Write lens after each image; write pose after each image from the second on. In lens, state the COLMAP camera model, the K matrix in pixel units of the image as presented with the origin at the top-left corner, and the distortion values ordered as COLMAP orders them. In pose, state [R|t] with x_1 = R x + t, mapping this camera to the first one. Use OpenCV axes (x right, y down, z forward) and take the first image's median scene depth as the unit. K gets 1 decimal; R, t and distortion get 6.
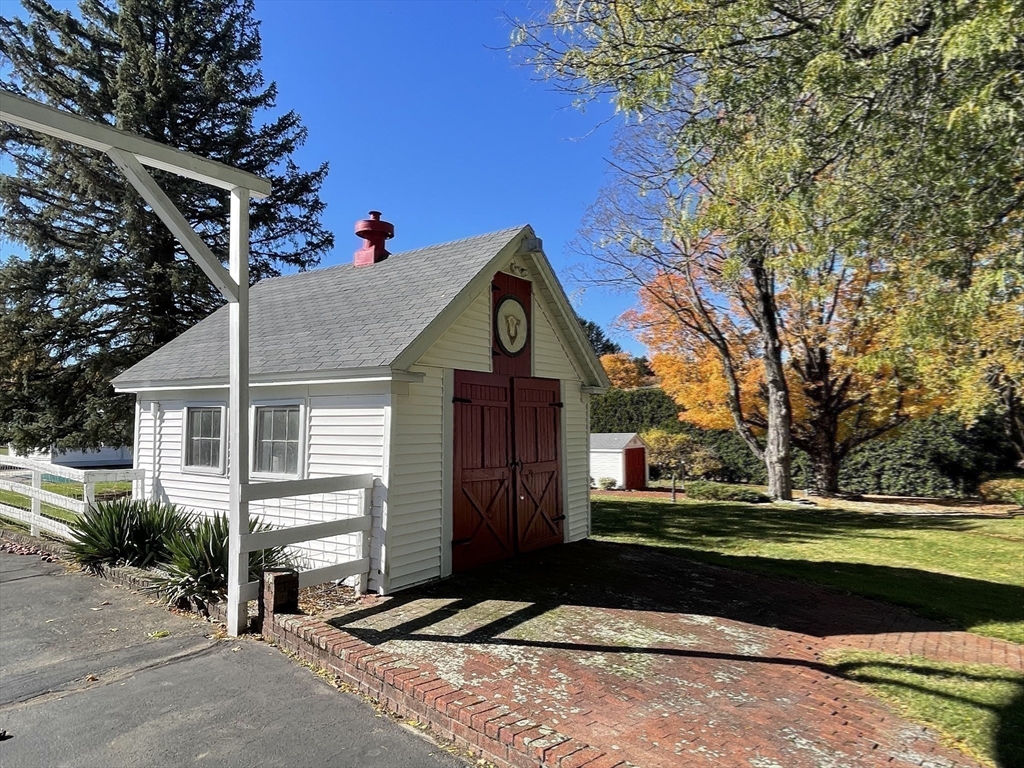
lens RADIAL K [[691.9, 0, 512.0], [0, 691.9, 384.0], [0, 0, 1]] dist [-0.000589, -0.000481]
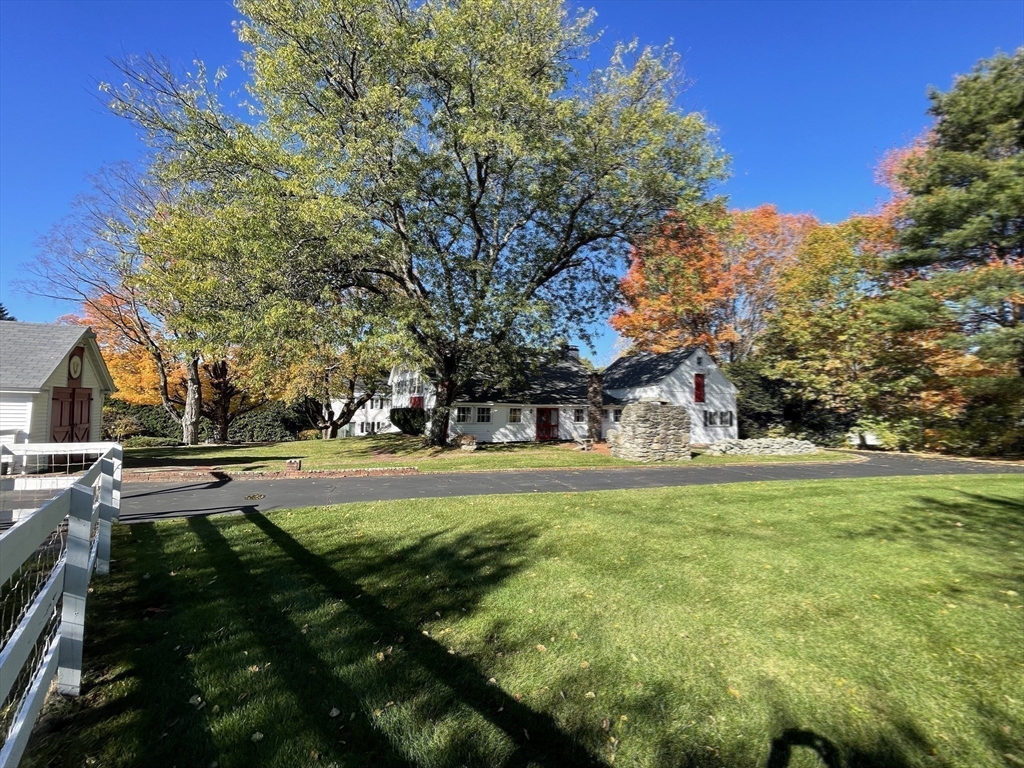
lens RADIAL K [[439.2, 0, 512.0], [0, 439.2, 384.0], [0, 0, 1]] dist [-0.000728, 0.000233]
pose [[0.537095, 0.051345, 0.841958, -0.104765], [-0.068314, 0.997515, -0.017253, -0.022956], [-0.840751, -0.048251, 0.539268, -0.244505]]
